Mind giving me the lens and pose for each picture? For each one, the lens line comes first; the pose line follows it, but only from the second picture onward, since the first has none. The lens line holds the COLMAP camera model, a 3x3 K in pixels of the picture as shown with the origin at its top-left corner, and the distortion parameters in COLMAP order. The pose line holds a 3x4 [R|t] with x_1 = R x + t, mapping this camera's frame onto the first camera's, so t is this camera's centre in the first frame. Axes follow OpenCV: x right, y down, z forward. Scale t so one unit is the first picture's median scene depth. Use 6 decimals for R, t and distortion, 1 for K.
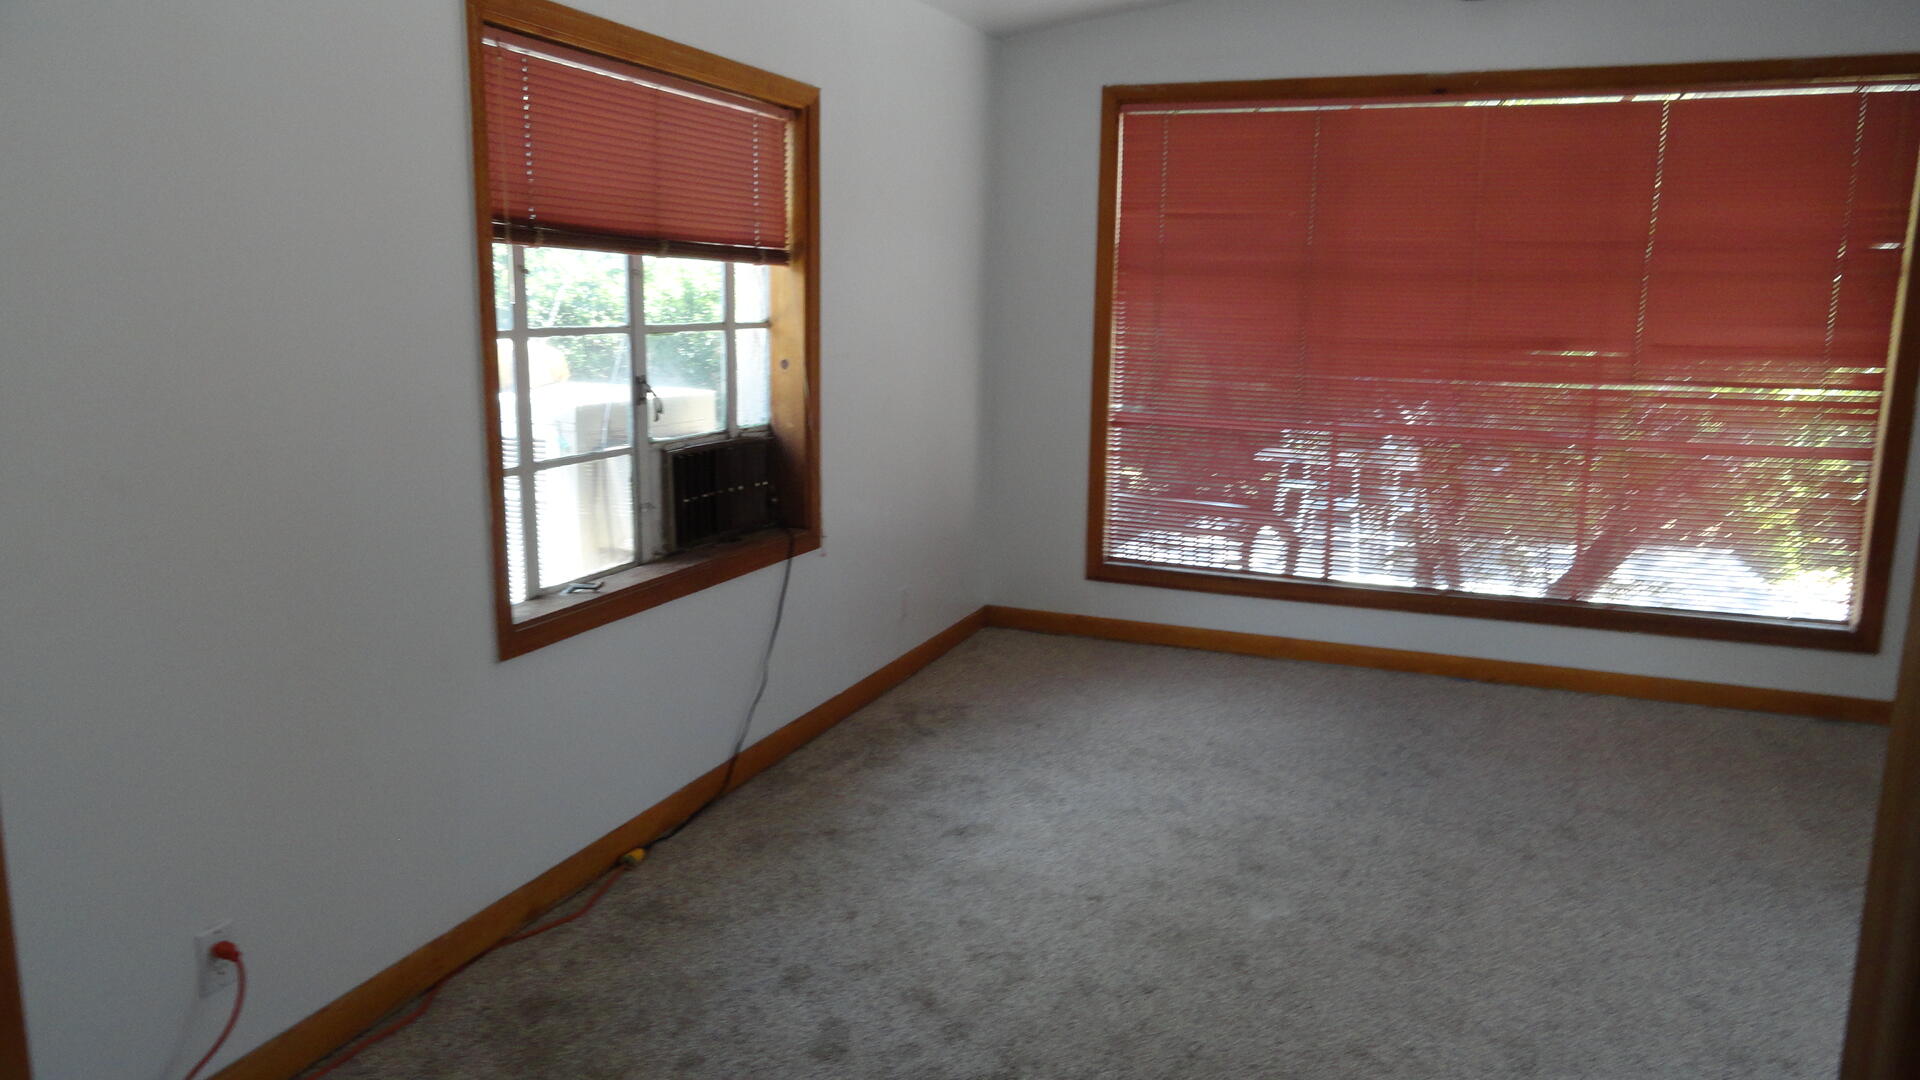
lens RADIAL K [[1305.9, 0, 955.9], [0, 1305.9, 533.3], [0, 0, 1]] dist [-0.005578, 0.005916]
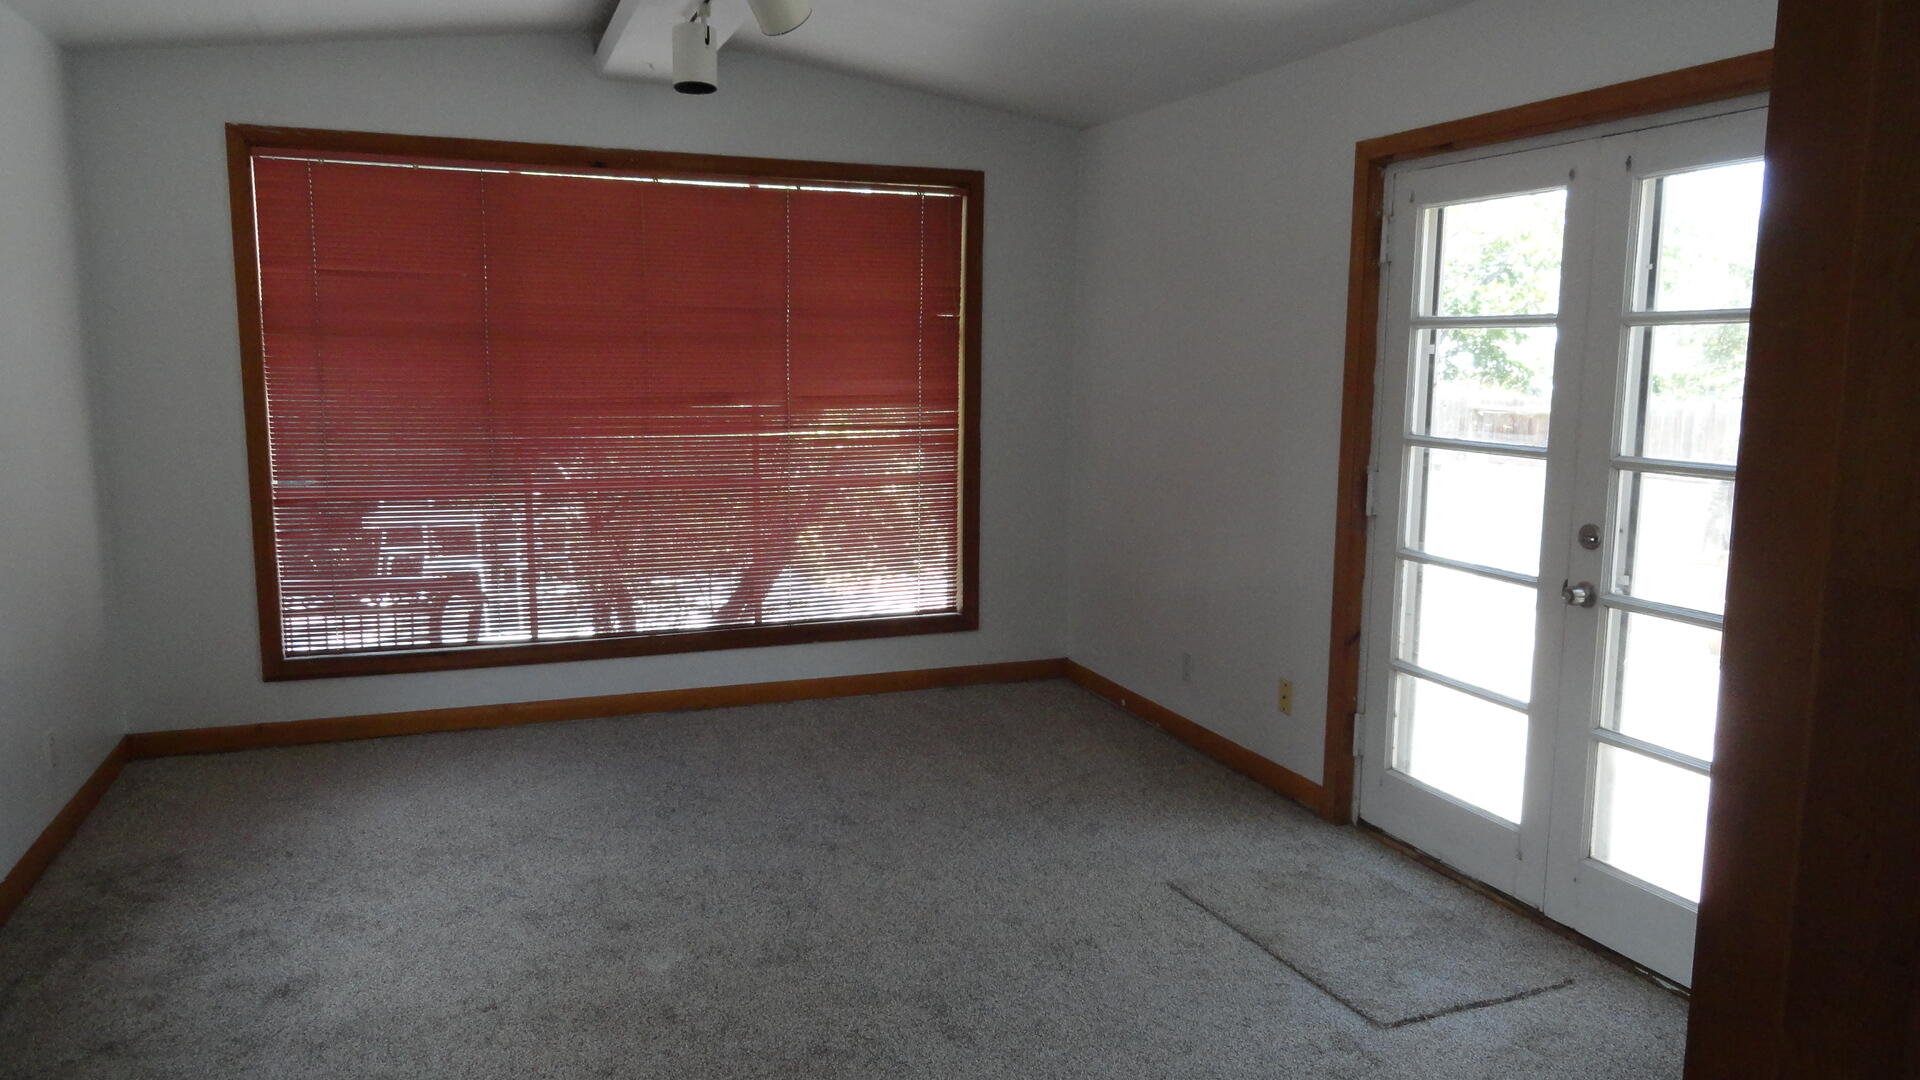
lens RADIAL K [[1305.9, 0, 965.0], [0, 1305.9, 546.1], [0, 0, 1]] dist [-0.005578, 0.005916]
pose [[0.740130, -0.106932, 0.663908, -0.154883], [0.125748, 0.991869, 0.019570, -0.016430], [-0.660602, 0.069001, 0.747558, 0.036702]]
